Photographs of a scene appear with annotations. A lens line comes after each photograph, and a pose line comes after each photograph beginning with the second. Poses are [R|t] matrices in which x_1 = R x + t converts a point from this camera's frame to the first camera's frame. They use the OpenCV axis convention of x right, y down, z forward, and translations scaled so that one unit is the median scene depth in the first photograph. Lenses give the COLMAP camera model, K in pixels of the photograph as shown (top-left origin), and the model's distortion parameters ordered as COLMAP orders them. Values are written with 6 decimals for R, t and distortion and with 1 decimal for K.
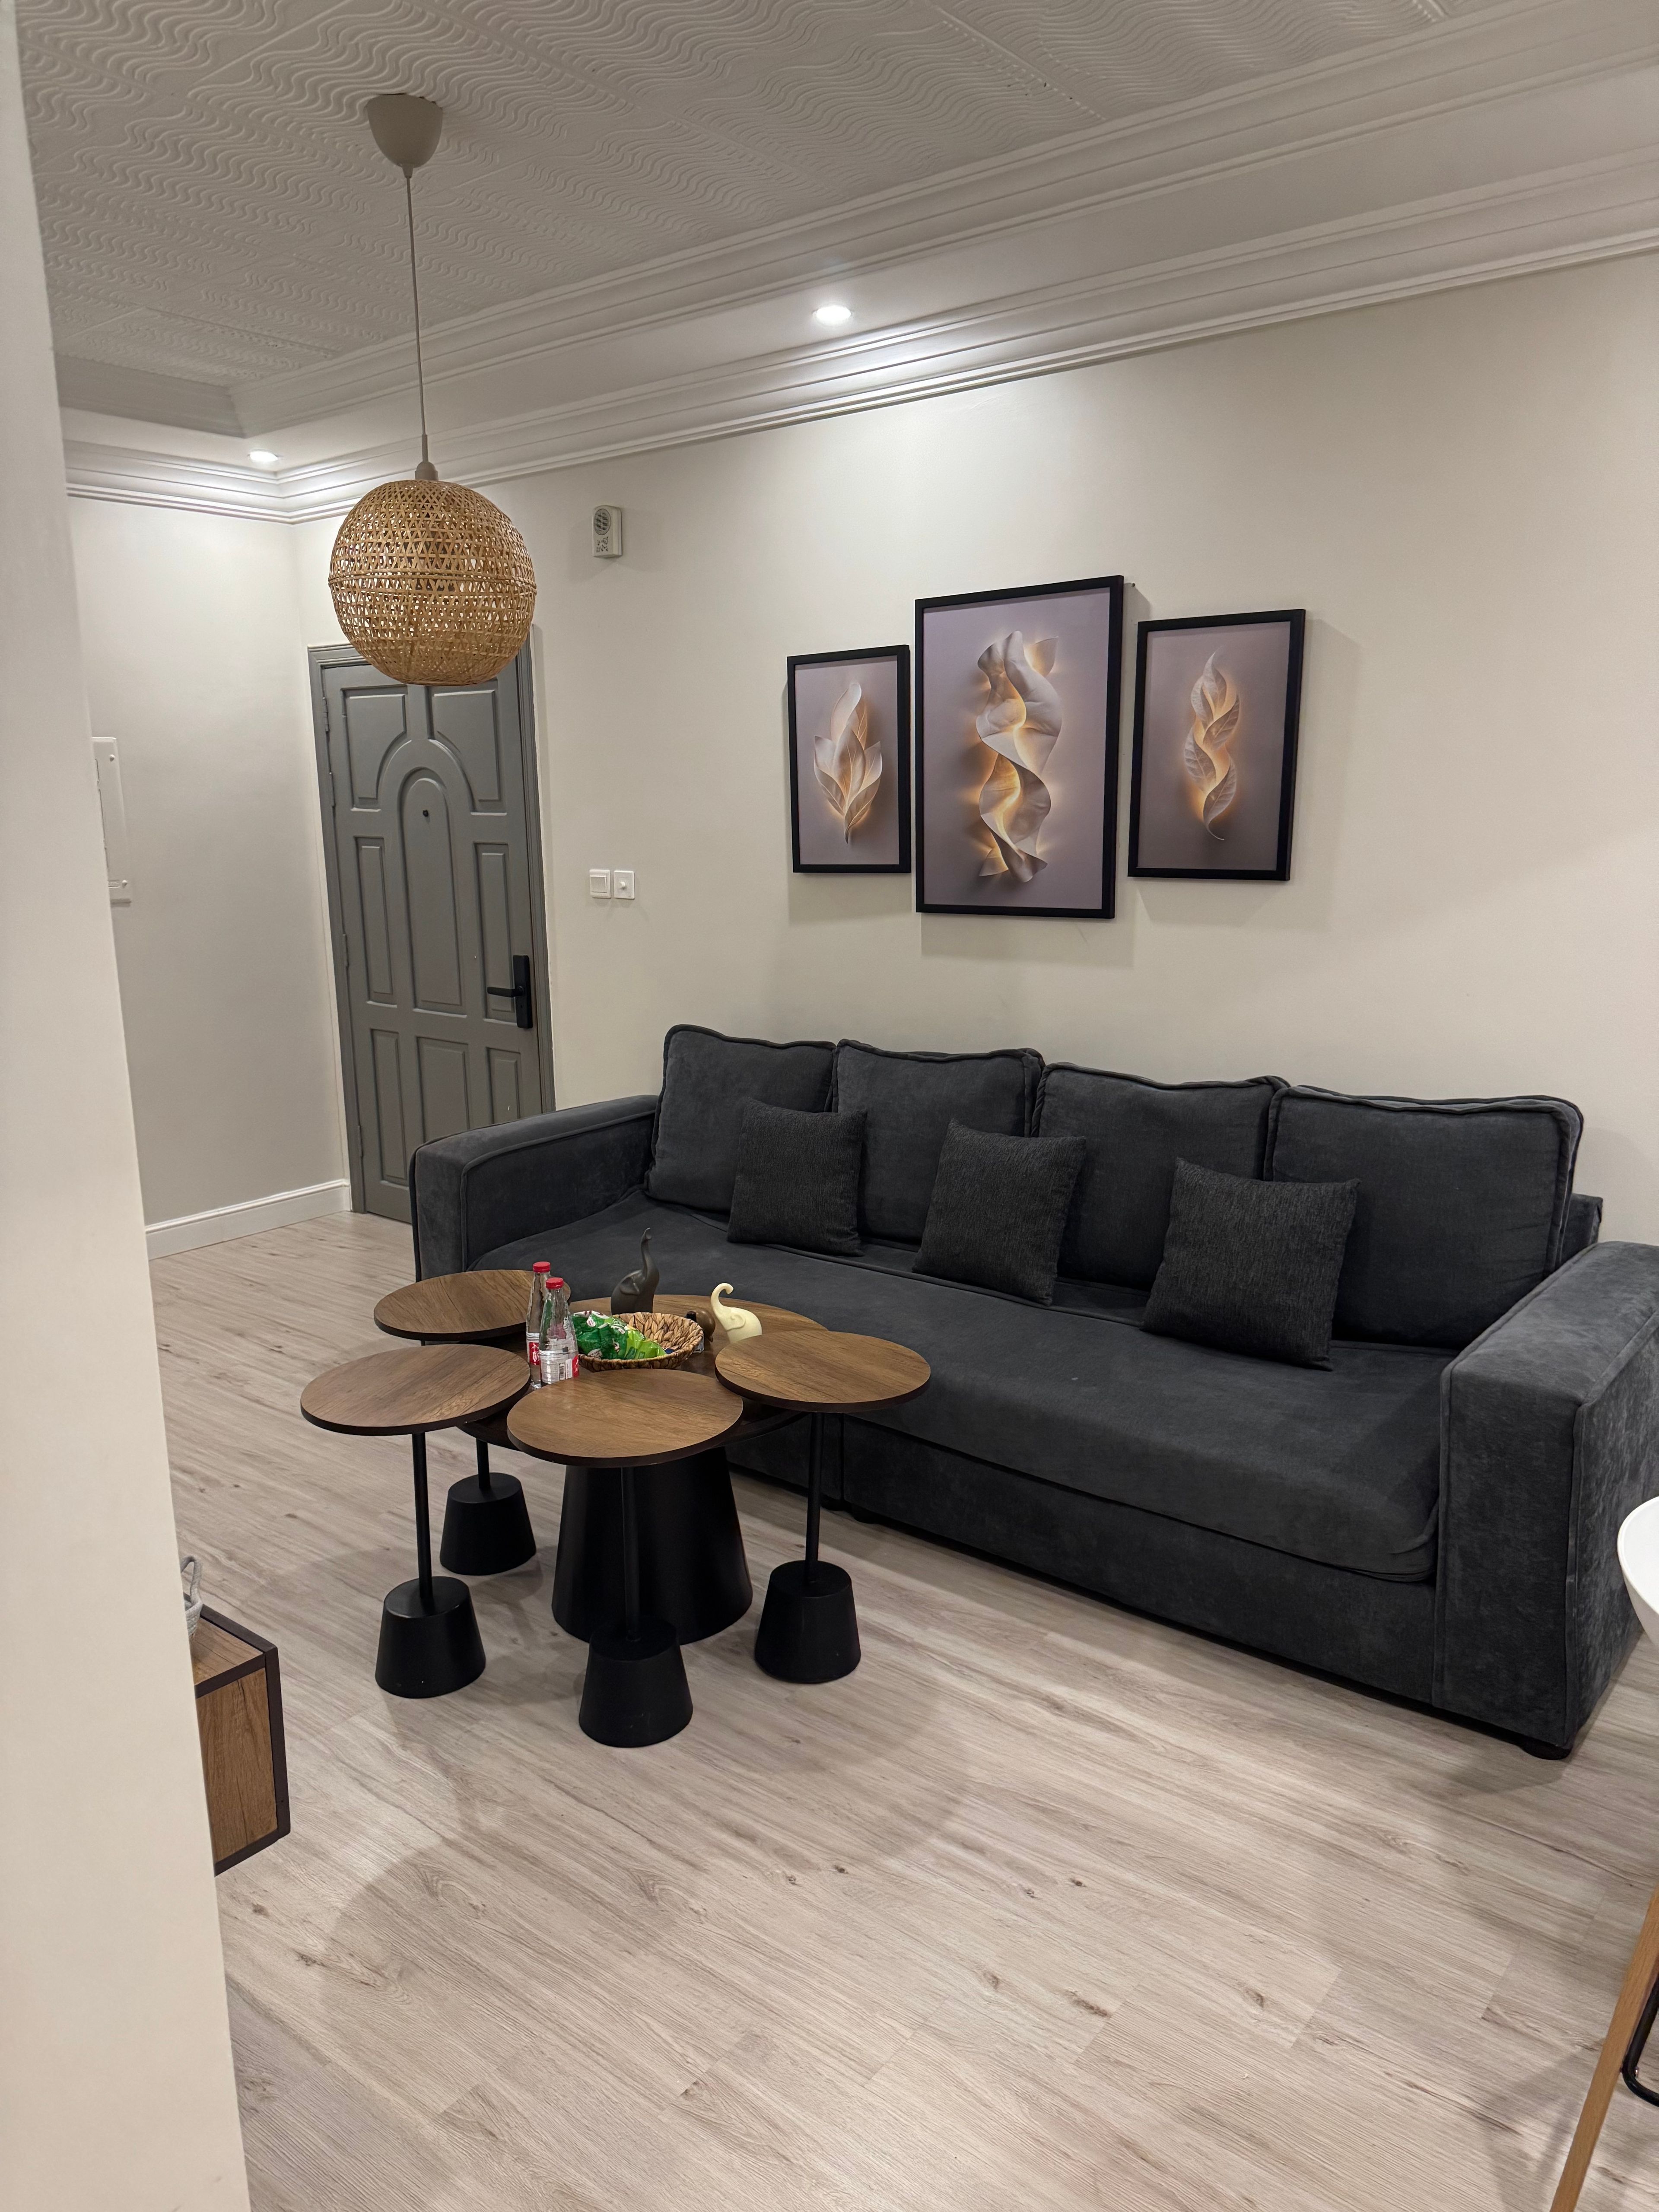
lens RADIAL K [[1573.6, 0, 829.5], [0, 1573.6, 1106.0], [0, 0, 1]] dist [0.088492, -0.003209]
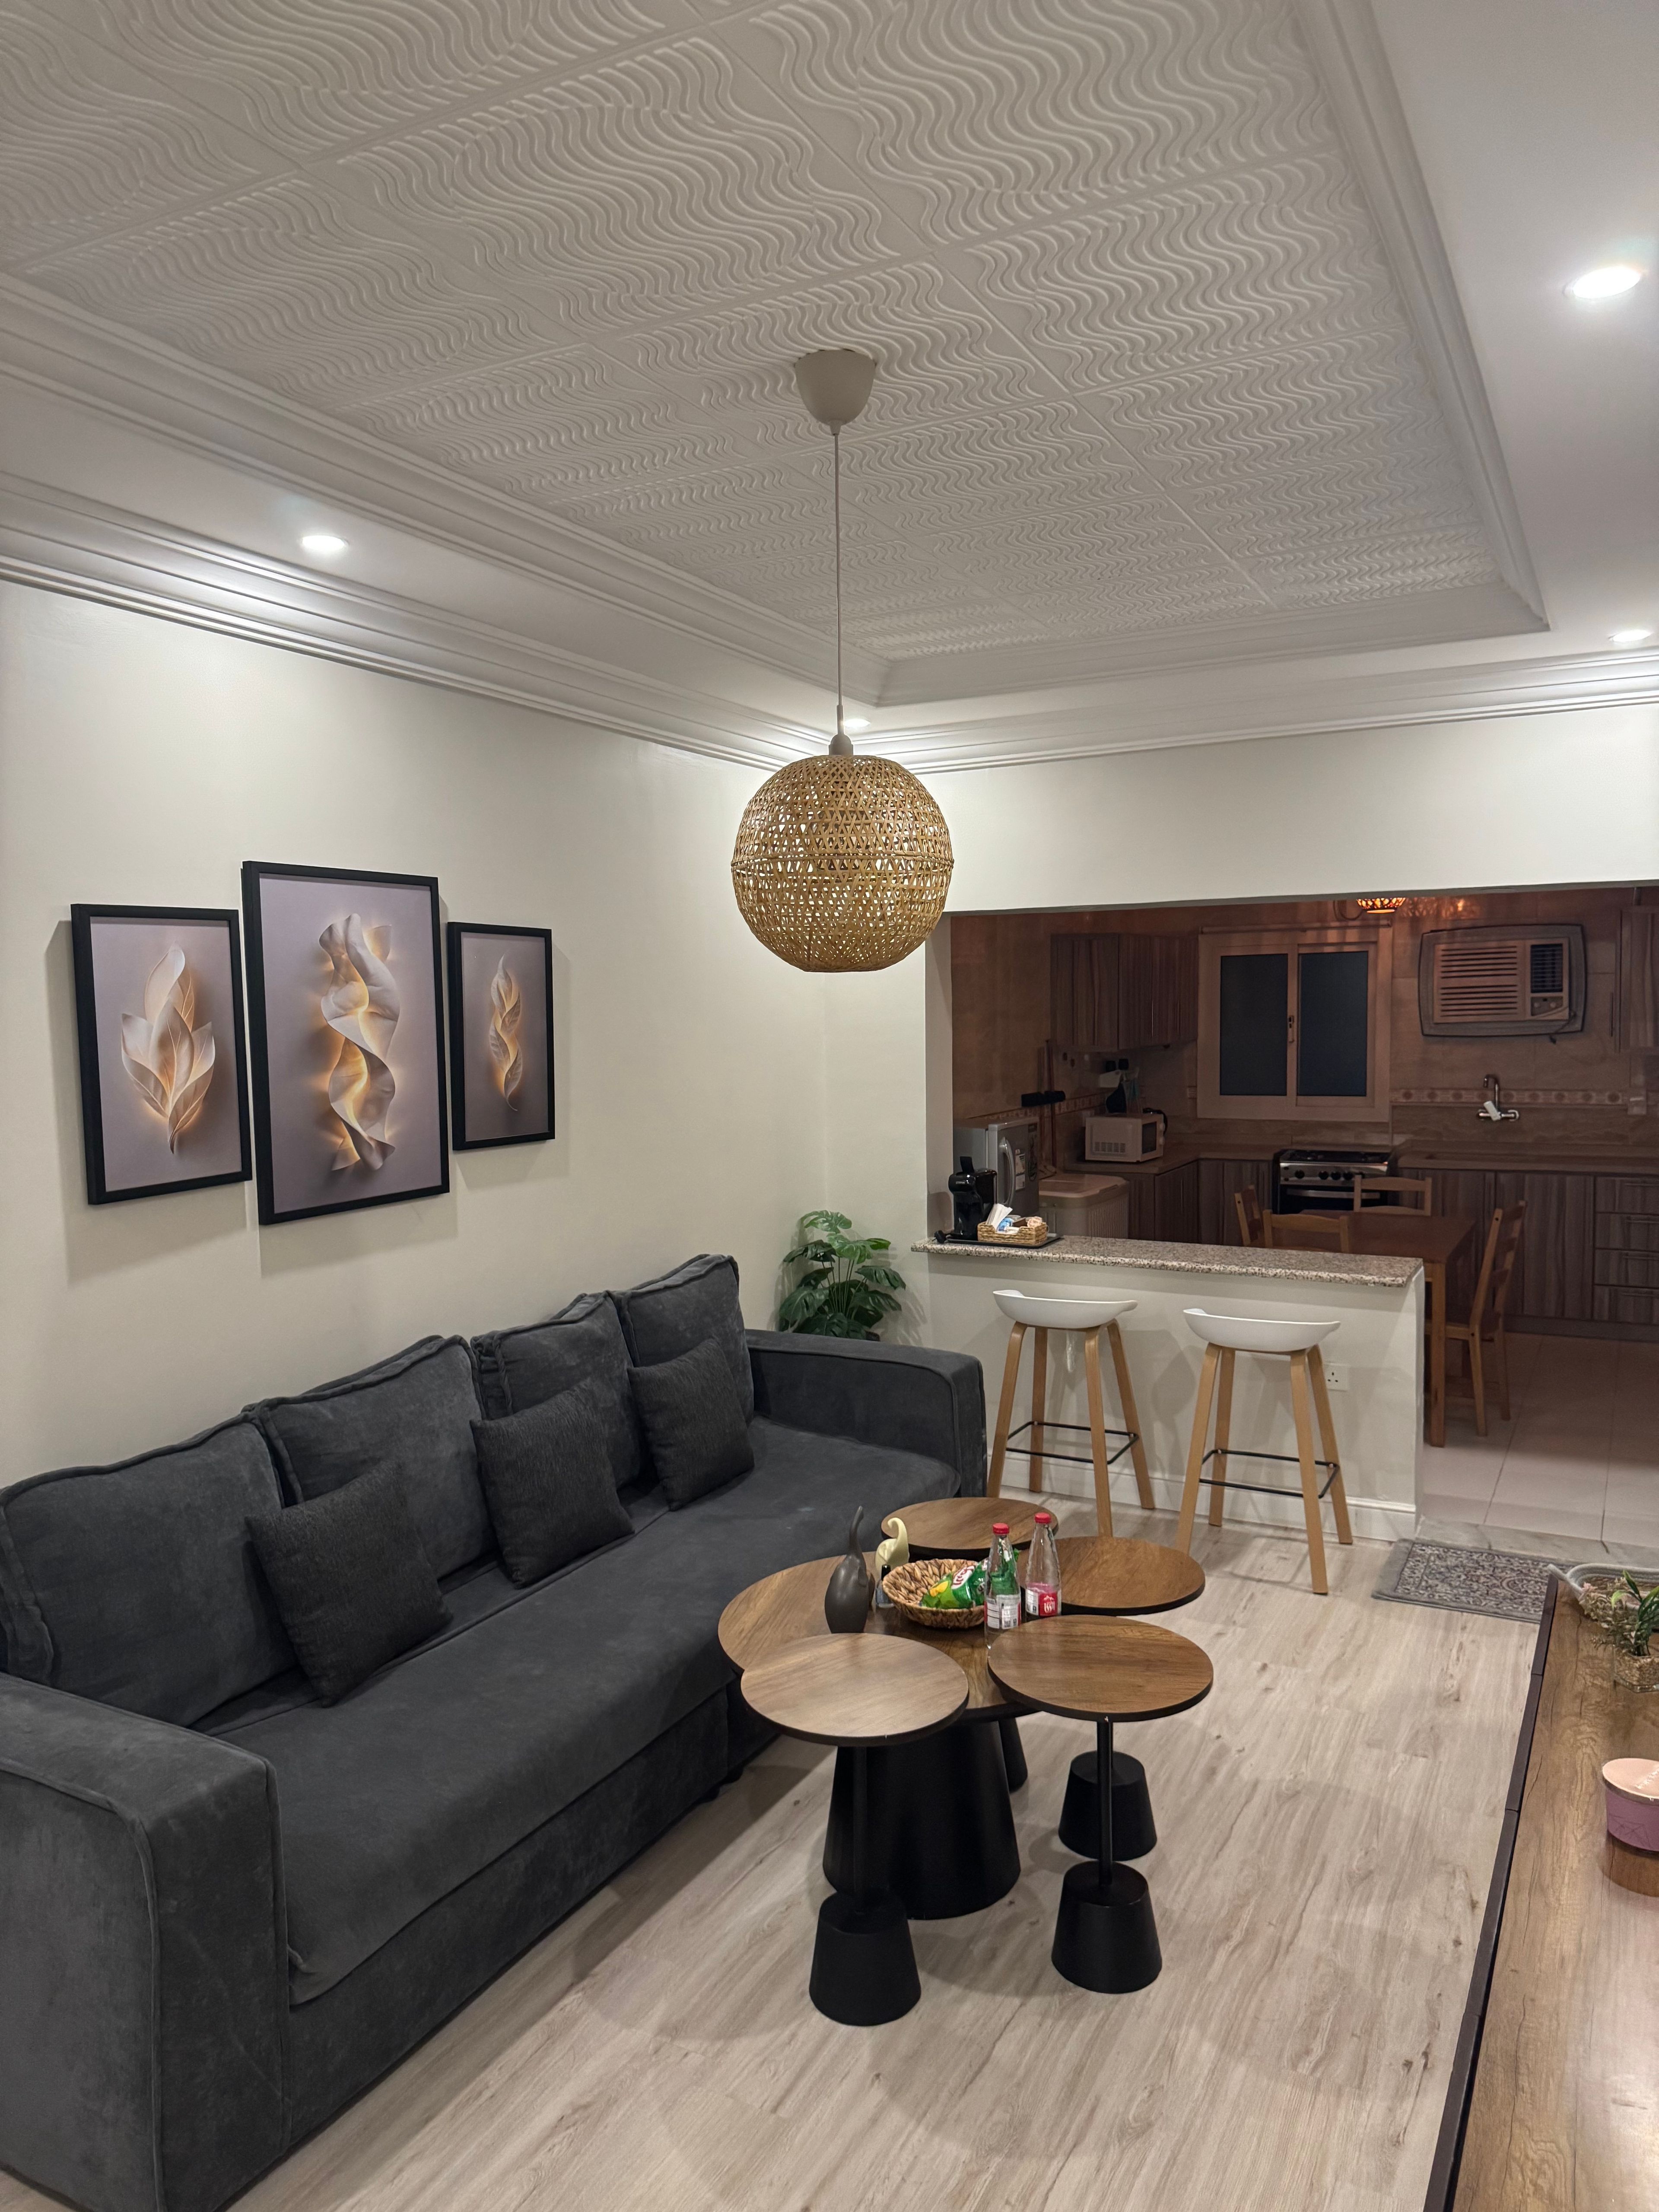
lens RADIAL K [[1573.6, 0, 829.5], [0, 1573.6, 1106.0], [0, 0, 1]] dist [0.088492, -0.003209]
pose [[-0.188863, -0.037768, 0.981277, -0.864735], [0.221692, 0.971824, 0.080073, -0.196791], [-0.956652, 0.232664, -0.175168, 0.907243]]
